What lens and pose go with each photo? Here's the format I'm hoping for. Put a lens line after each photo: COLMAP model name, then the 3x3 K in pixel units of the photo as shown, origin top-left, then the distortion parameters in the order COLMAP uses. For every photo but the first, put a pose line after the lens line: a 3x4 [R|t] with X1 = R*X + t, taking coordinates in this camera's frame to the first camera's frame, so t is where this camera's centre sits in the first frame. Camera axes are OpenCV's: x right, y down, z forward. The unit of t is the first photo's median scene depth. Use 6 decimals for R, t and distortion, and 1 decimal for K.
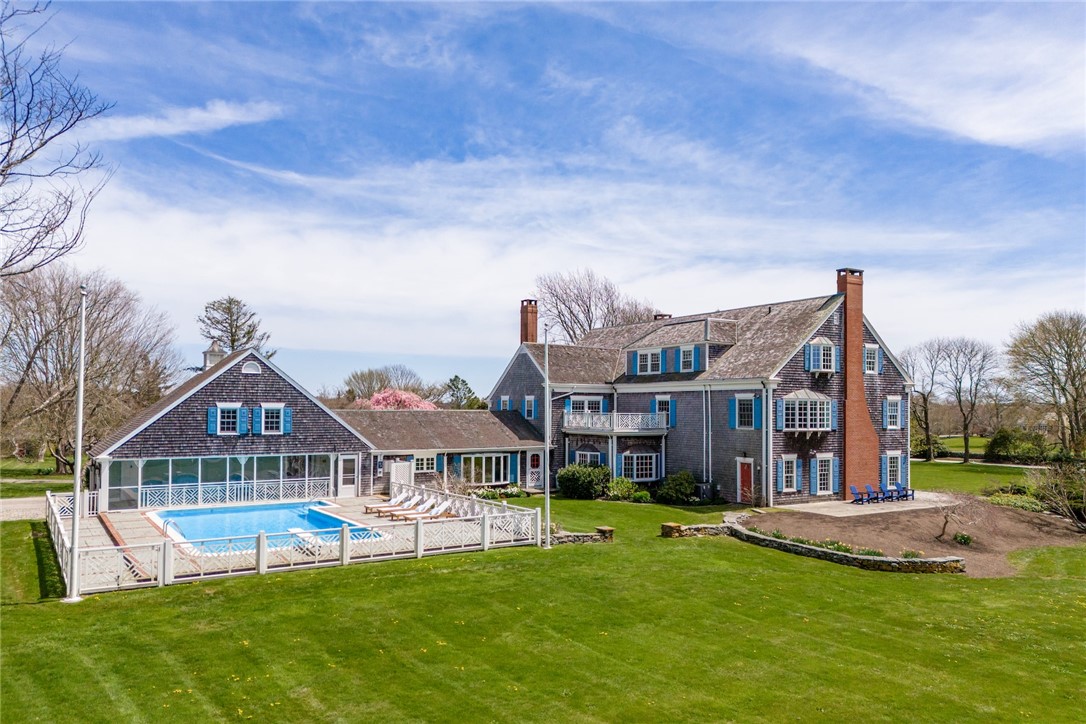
lens RADIAL K [[753.9, 0, 540.7], [0, 753.9, 415.8], [0, 0, 1]] dist [0.049189, -0.000036]
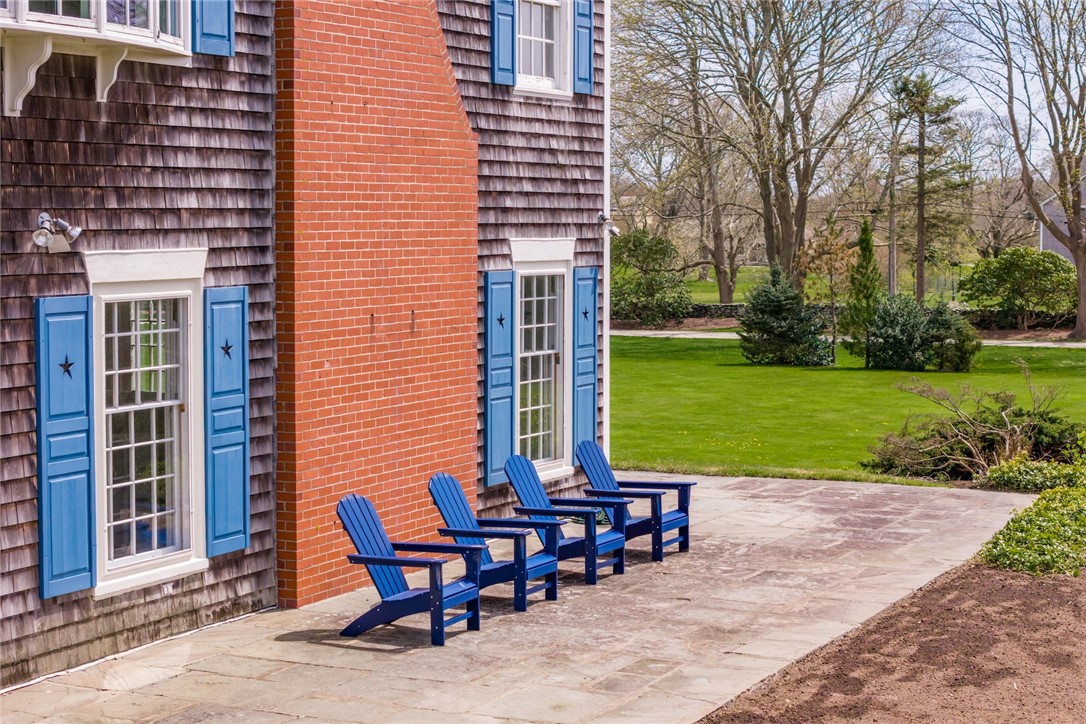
lens RADIAL K [[2184.0, 0, 543.8], [0, 2184.0, 360.8], [0, 0, 1]] dist [-0.093190, 0.000000]
pose [[0.837708, -0.041112, 0.544568, 0.235191], [0.006929, 0.997882, 0.064677, 0.045126], [-0.546074, -0.050407, 0.836219, 0.668189]]
